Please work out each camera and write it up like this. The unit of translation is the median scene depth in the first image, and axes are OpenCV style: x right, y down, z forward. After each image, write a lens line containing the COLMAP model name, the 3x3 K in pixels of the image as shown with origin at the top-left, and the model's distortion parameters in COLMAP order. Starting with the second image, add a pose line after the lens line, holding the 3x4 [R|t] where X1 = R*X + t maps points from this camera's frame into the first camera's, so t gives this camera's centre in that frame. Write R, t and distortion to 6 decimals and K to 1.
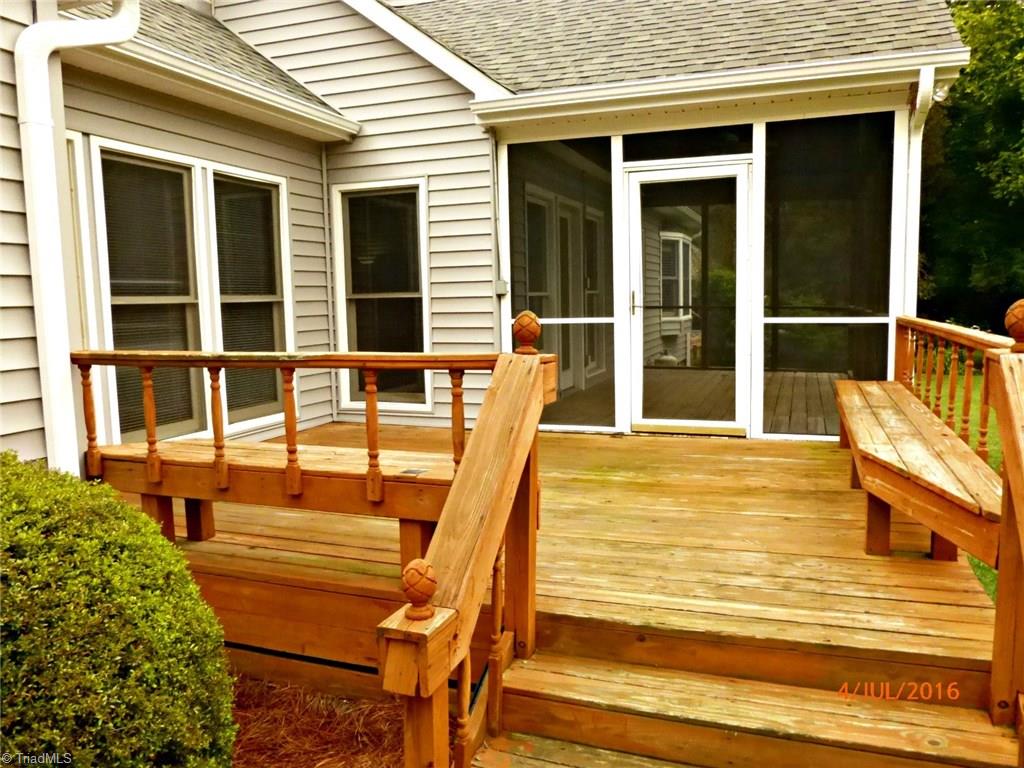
lens RADIAL K [[787.3, 0, 513.7], [0, 787.3, 382.2], [0, 0, 1]] dist [-0.004520, -0.000564]
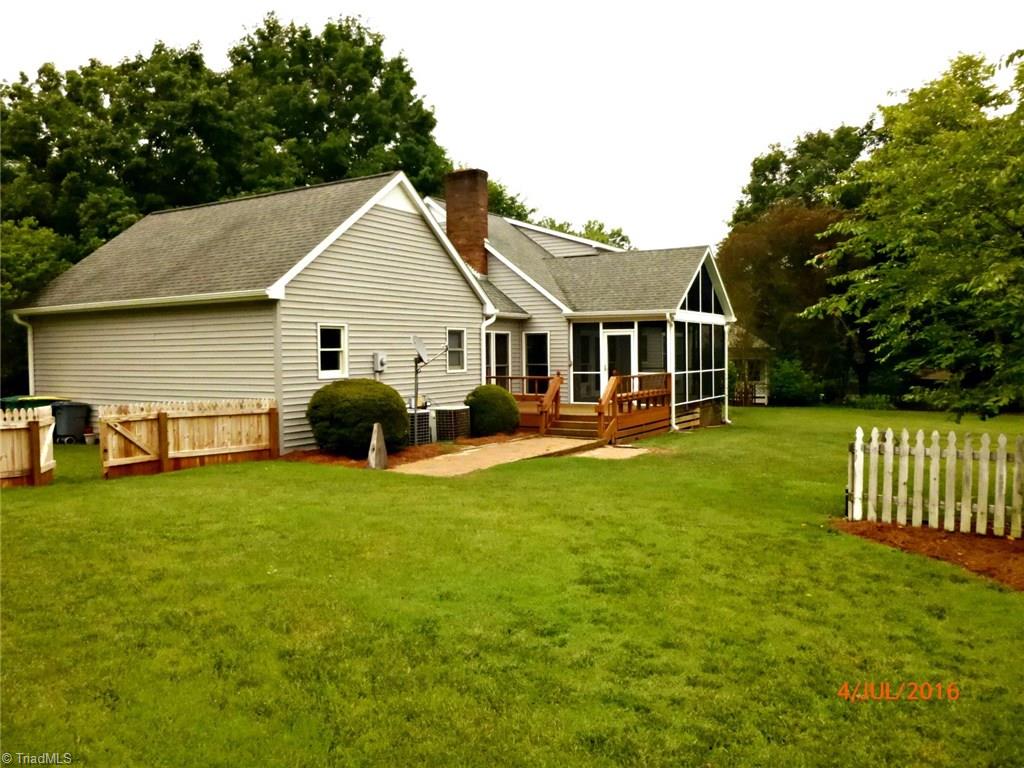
lens RADIAL K [[787.3, 0, 511.9], [0, 787.3, 386.0], [0, 0, 1]] dist [-0.004520, -0.000564]
pose [[0.982091, 0.018026, -0.187544, 0.403404], [-0.030006, 0.997672, -0.061239, 0.211740], [0.186004, 0.065769, 0.980345, -2.565194]]
